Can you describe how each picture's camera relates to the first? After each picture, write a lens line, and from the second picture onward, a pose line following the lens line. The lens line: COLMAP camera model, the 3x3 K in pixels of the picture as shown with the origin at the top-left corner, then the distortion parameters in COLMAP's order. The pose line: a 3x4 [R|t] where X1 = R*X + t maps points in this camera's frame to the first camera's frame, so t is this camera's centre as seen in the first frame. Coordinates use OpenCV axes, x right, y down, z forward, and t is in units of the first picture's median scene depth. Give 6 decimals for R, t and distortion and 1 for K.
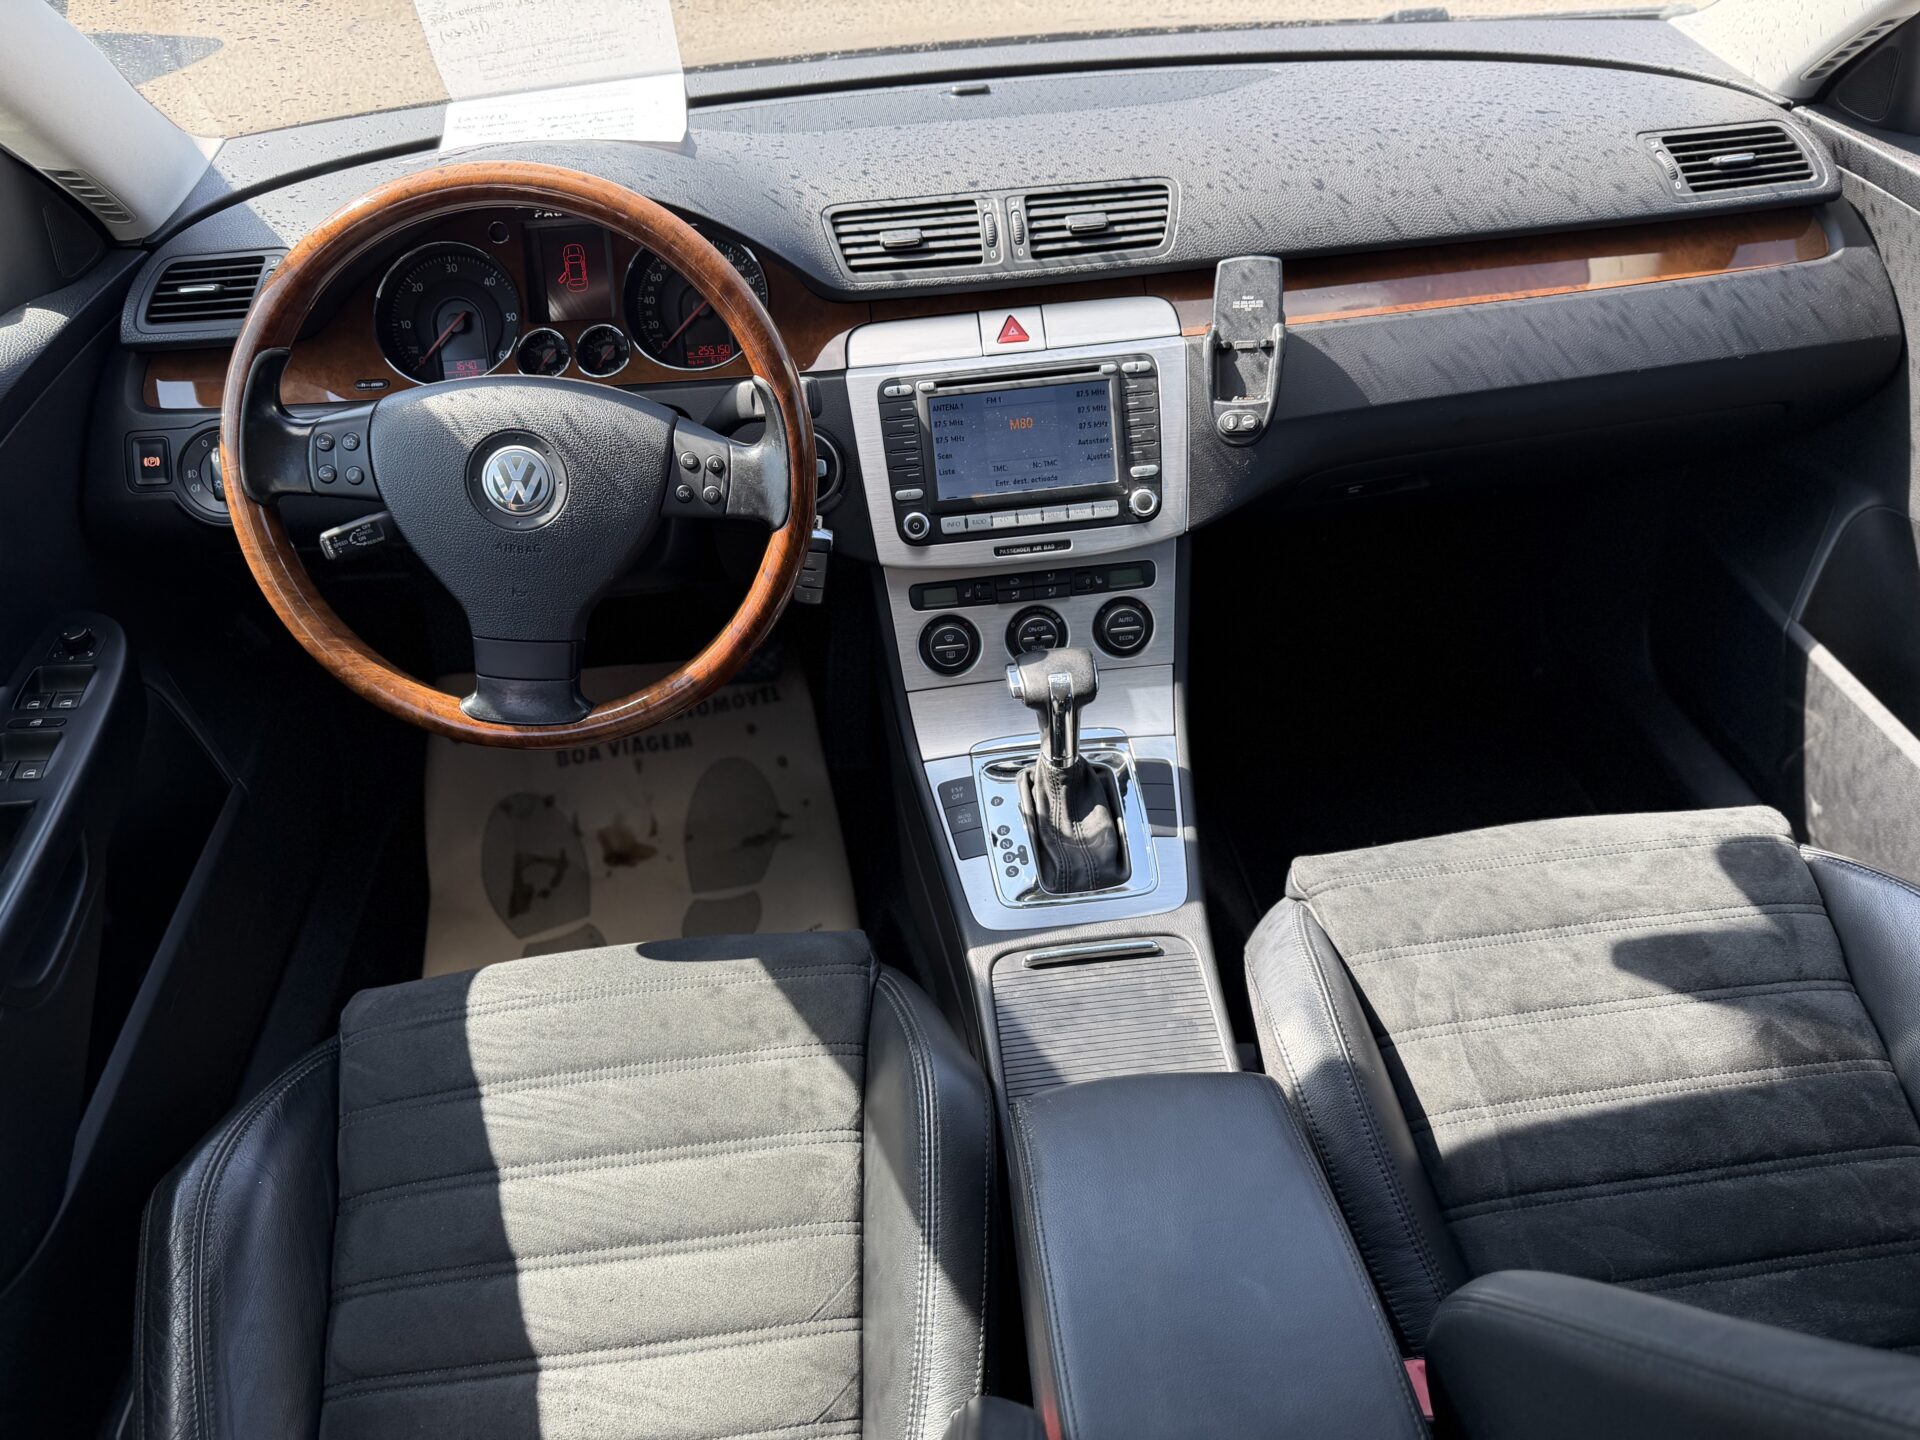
lens RADIAL K [[1355.3, 0, 930.7], [0, 1355.3, 730.4], [0, 0, 1]] dist [0.028917, -0.056389]
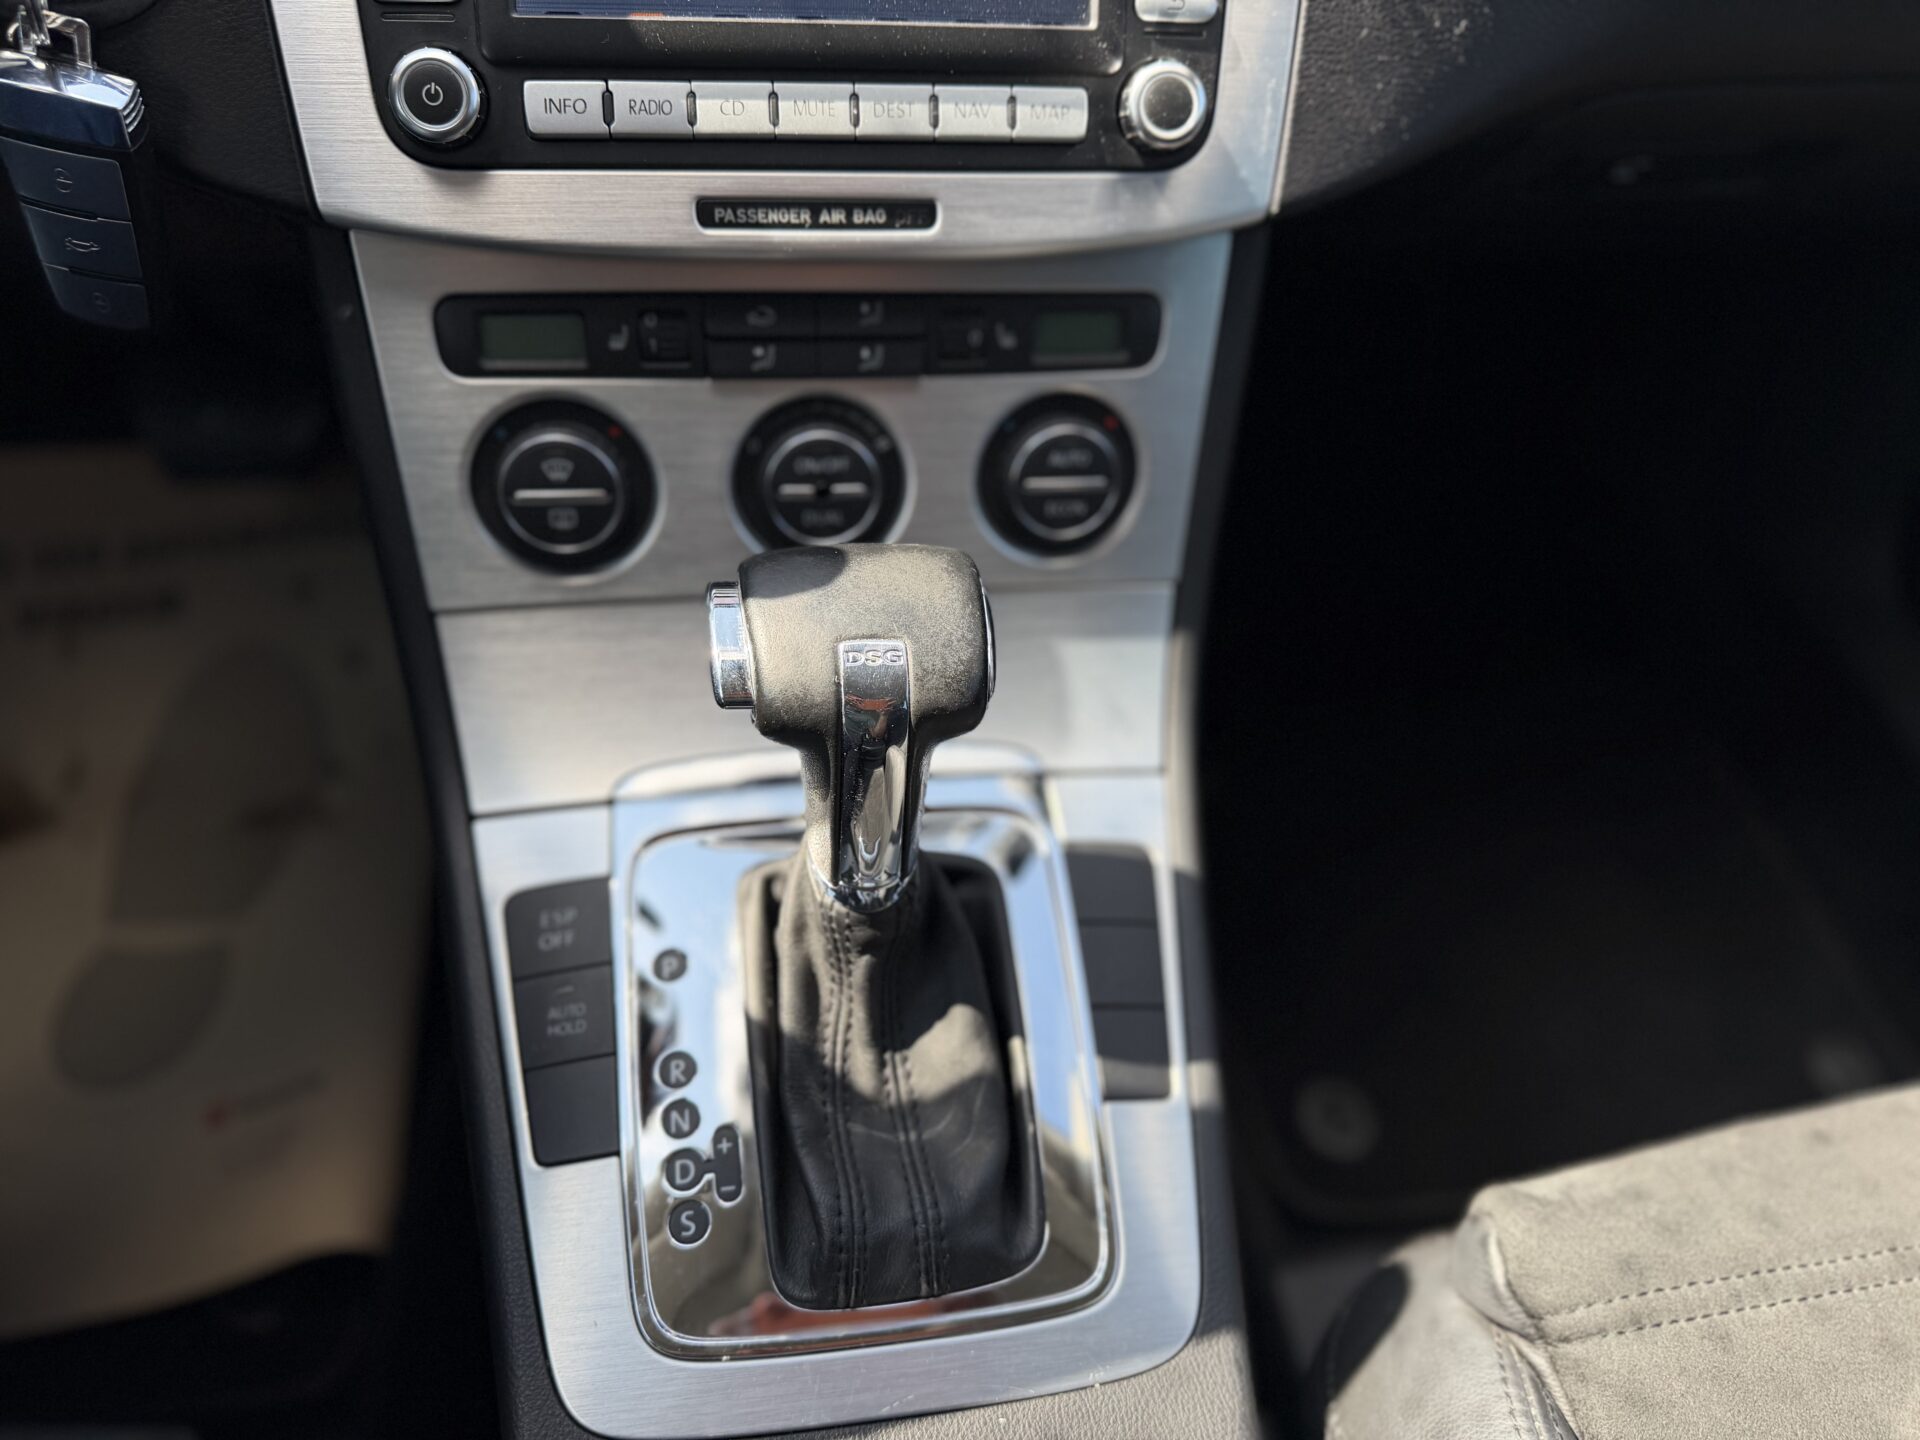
lens RADIAL K [[1355.3, 0, 977.0], [0, 1355.3, 700.9], [0, 0, 1]] dist [0.028917, -0.056389]
pose [[0.984368, 0.052207, 0.168206, 0.064449], [-0.078376, 0.985128, 0.152907, -0.073186], [-0.157722, -0.163700, 0.973820, 0.663683]]
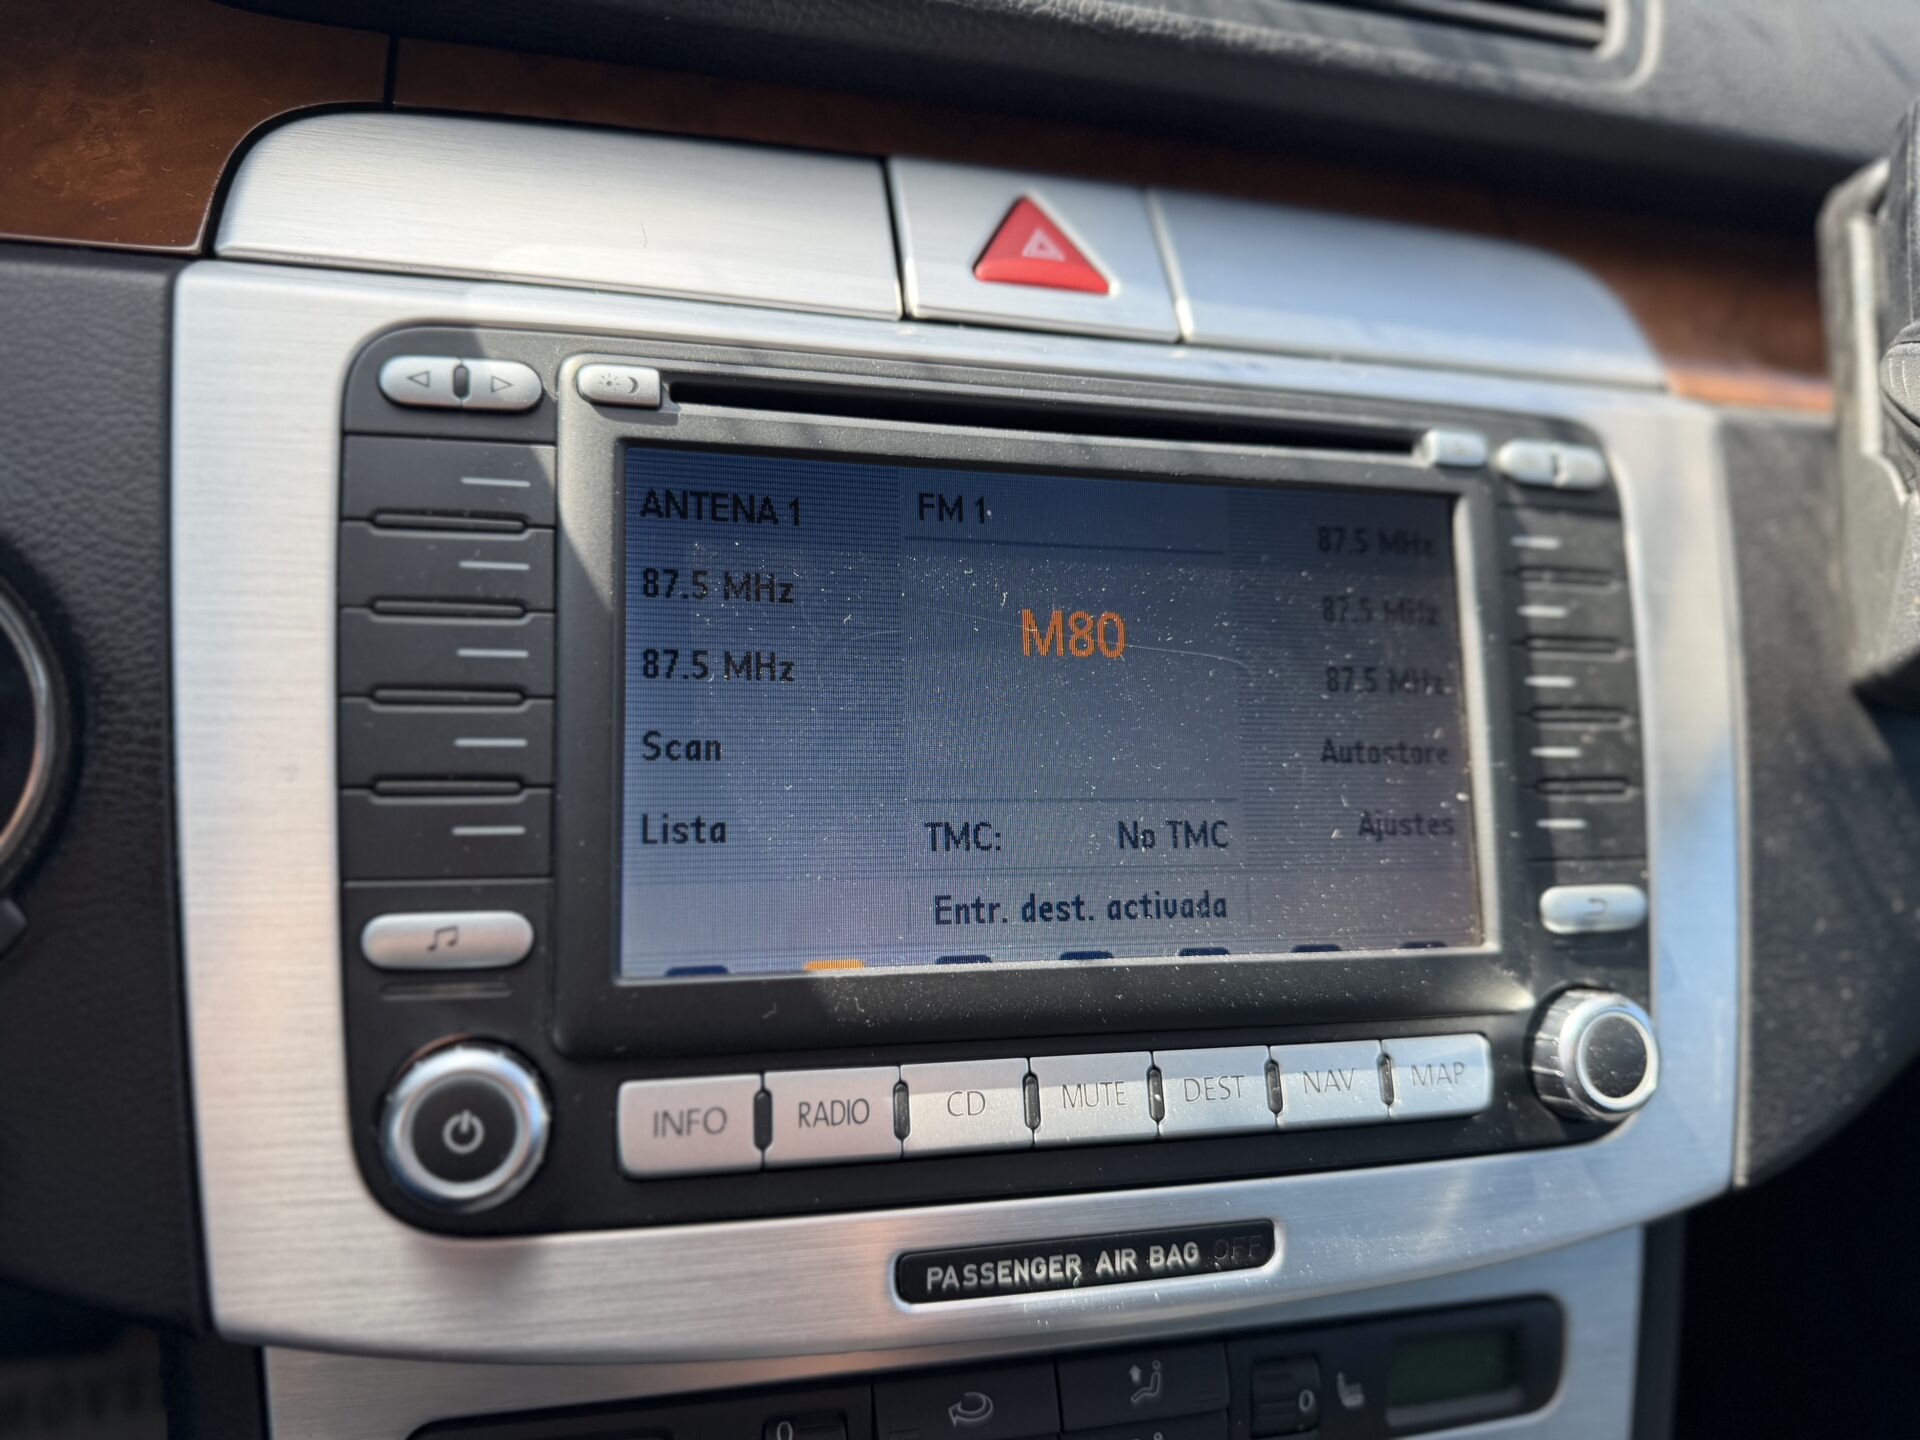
lens RADIAL K [[1355.3, 0, 942.1], [0, 1355.3, 721.5], [0, 0, 1]] dist [0.028917, -0.056389]
pose [[0.969328, 0.109453, 0.220053, 0.003677], [-0.043778, 0.957933, -0.283632, -0.153711], [-0.241841, 0.265299, 0.933343, 0.813259]]
